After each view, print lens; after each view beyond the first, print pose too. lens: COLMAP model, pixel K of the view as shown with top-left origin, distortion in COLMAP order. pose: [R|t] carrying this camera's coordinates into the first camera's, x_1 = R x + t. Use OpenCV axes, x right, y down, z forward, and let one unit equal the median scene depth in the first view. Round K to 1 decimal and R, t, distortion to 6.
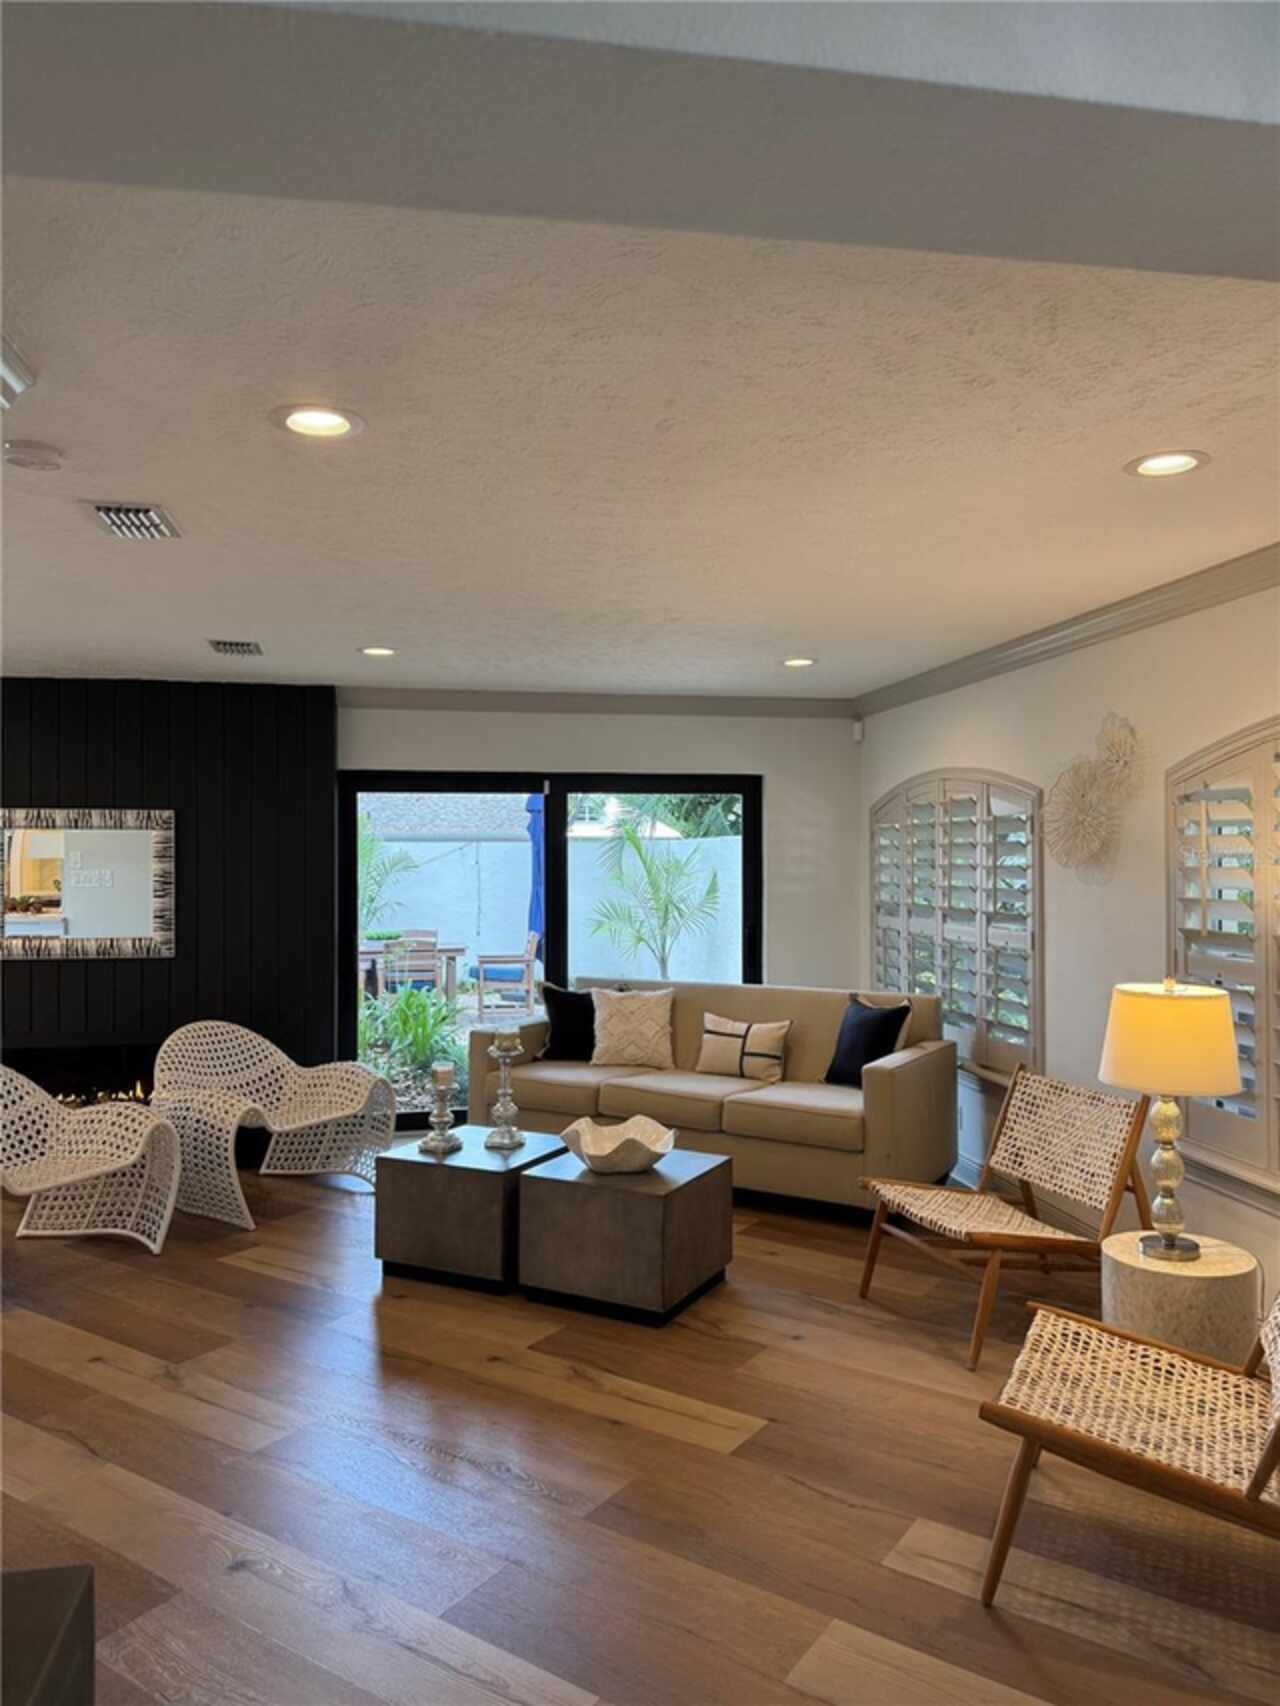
lens RADIAL K [[1195.7, 0, 640.0], [0, 1195.7, 853.0], [0, 0, 1]] dist [0.155150, -0.254401]
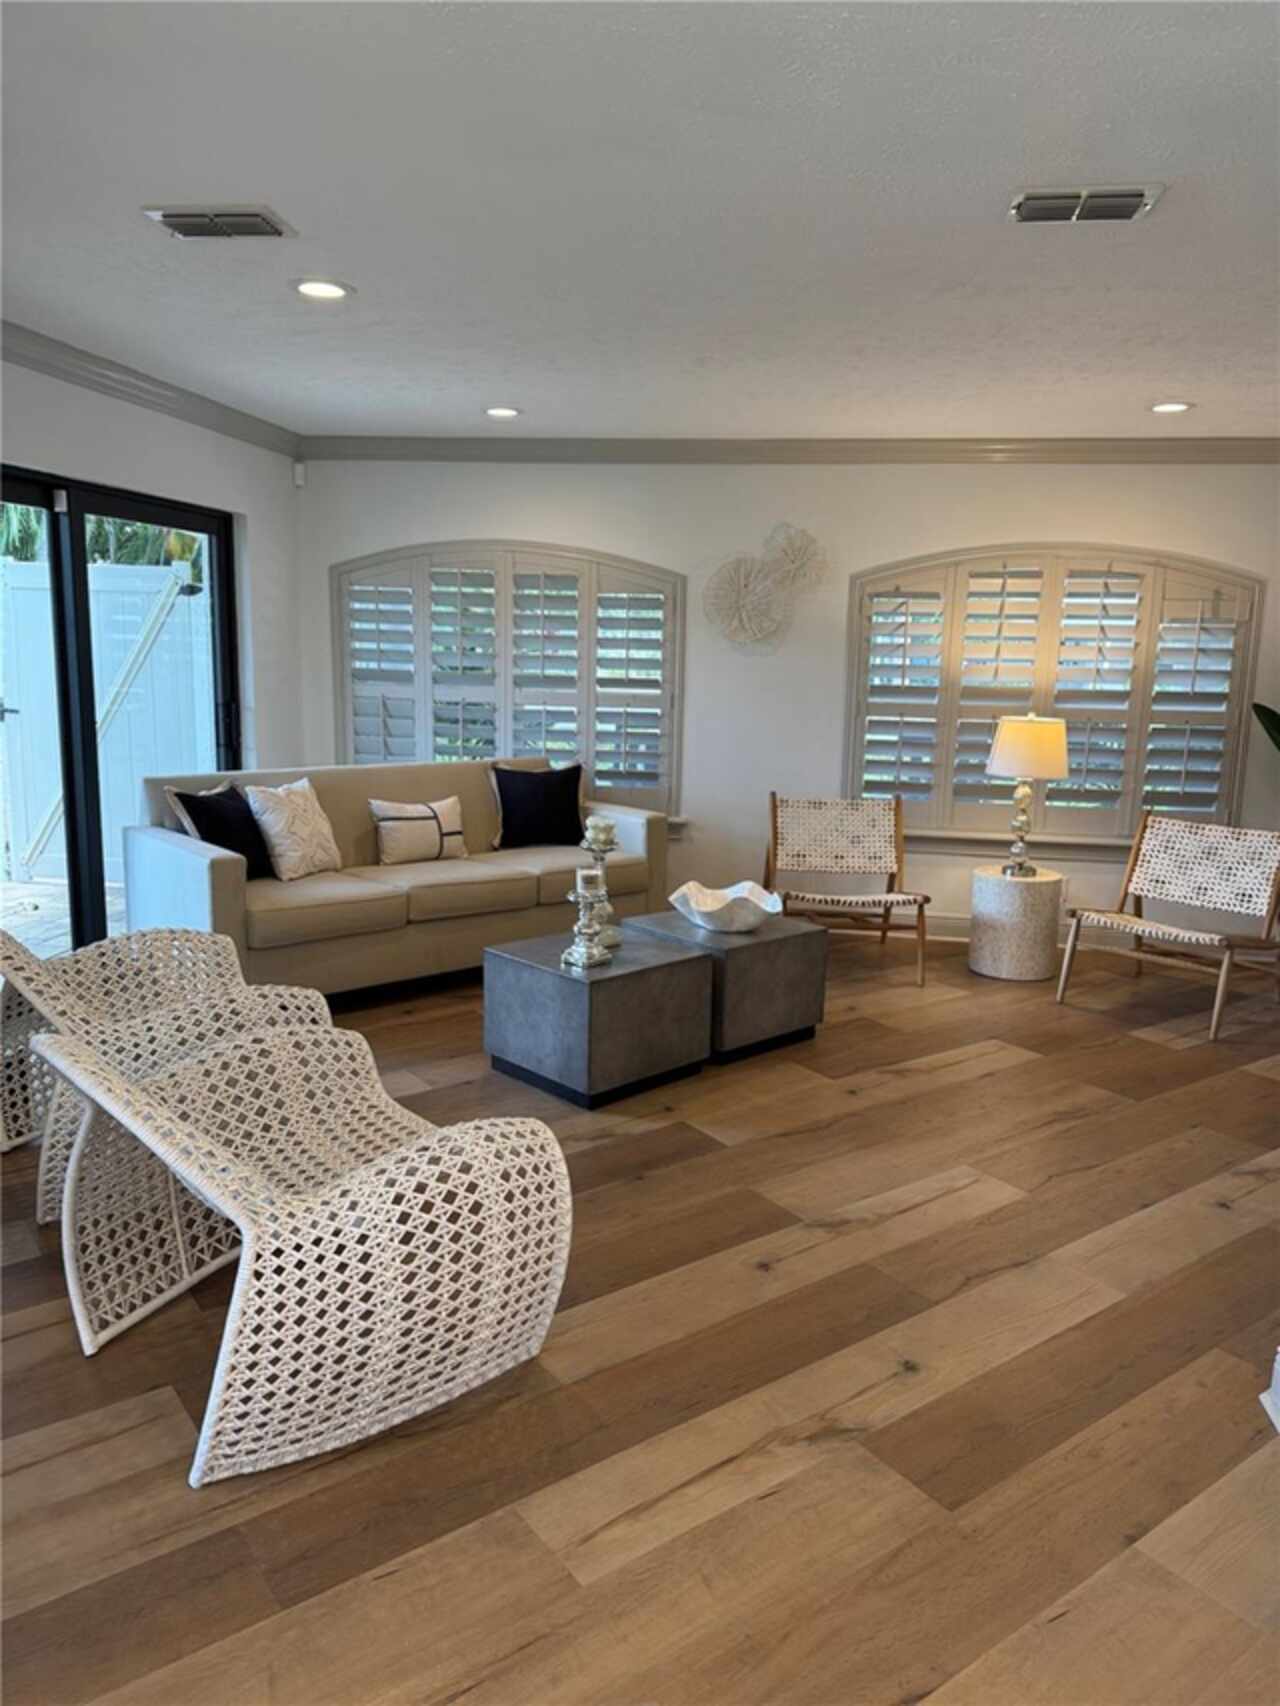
lens RADIAL K [[1195.7, 0, 640.0], [0, 1195.7, 853.0], [0, 0, 1]] dist [0.155150, -0.254401]
pose [[0.324144, -0.154436, 0.933317, -1.002436], [-0.031554, 0.984271, 0.173826, 0.015047], [-0.945481, -0.085794, 0.314172, 0.735308]]
